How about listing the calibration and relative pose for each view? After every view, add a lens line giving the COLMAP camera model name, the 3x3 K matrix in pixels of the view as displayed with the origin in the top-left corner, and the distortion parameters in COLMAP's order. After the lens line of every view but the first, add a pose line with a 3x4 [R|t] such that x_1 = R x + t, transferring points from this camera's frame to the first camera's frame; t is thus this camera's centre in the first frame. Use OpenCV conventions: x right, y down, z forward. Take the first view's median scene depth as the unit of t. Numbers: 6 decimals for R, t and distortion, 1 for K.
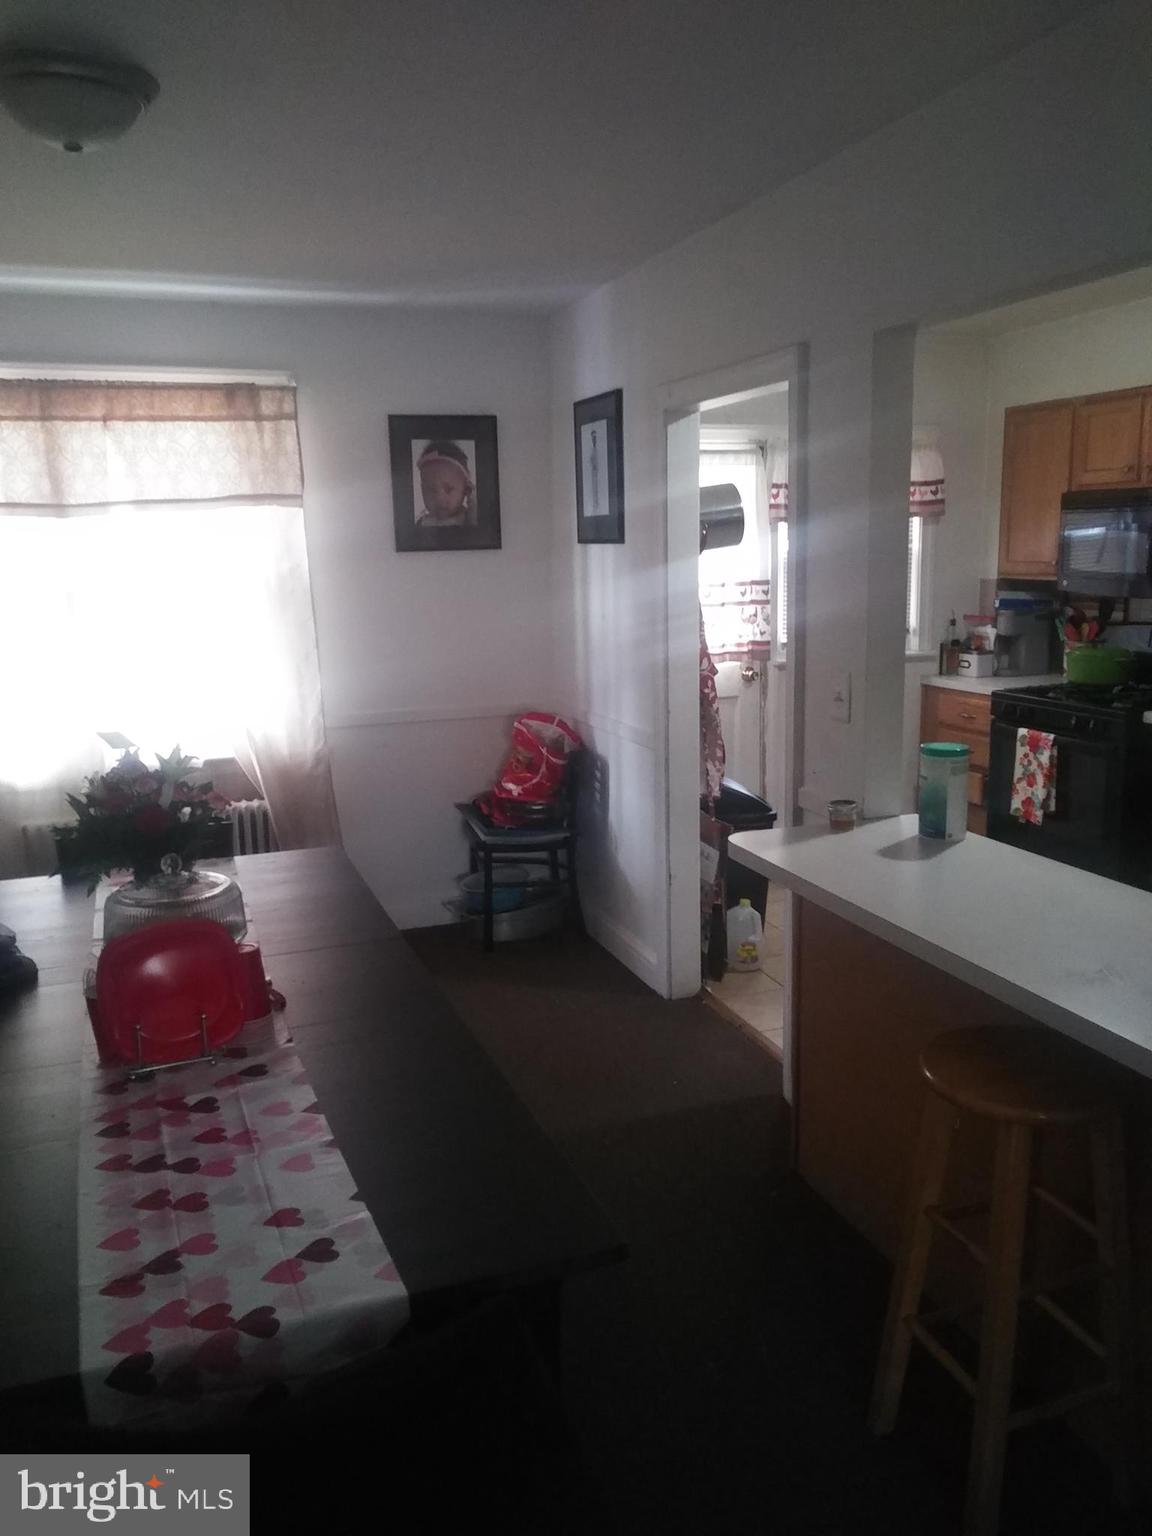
lens RADIAL K [[1200.1, 0, 583.4], [0, 1200.1, 779.4], [0, 0, 1]] dist [0.031834, 0.000060]
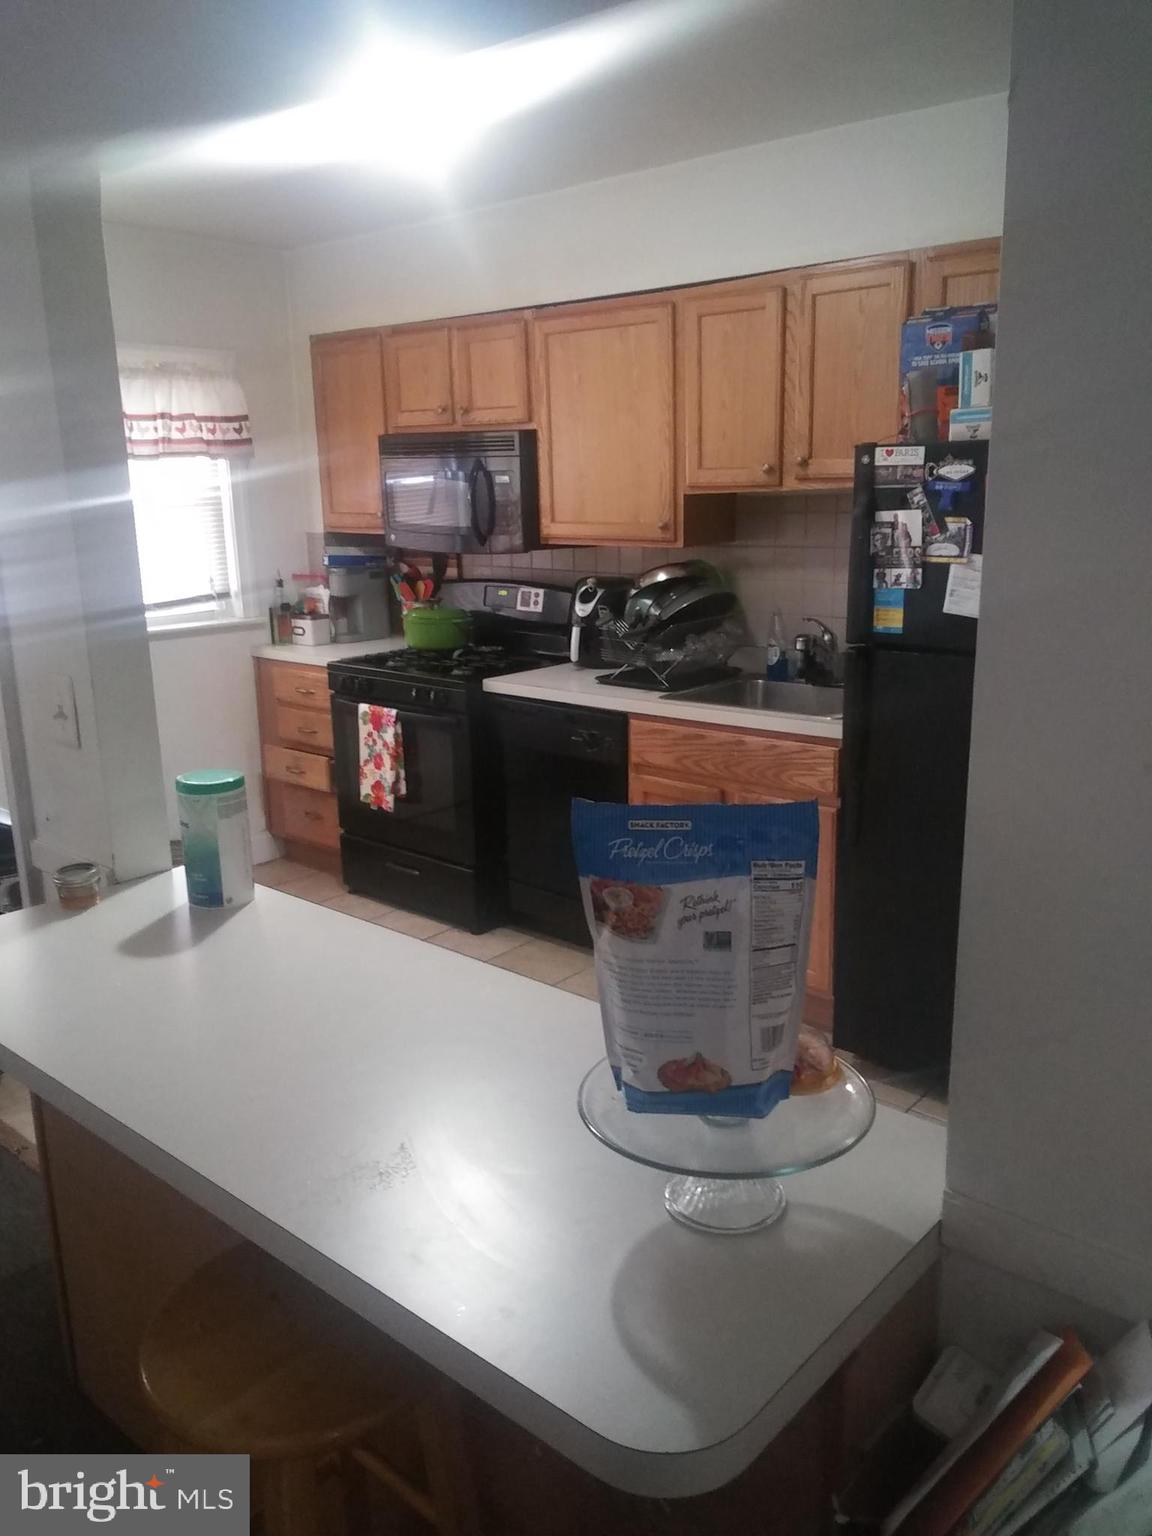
lens RADIAL K [[1200.1, 0, 583.4], [0, 1200.1, 779.4], [0, 0, 1]] dist [0.031834, 0.000060]
pose [[0.878263, -0.108494, 0.465707, 0.086384], [0.089267, 0.993999, 0.063223, -0.027433], [-0.469772, -0.013954, 0.882678, 0.140735]]
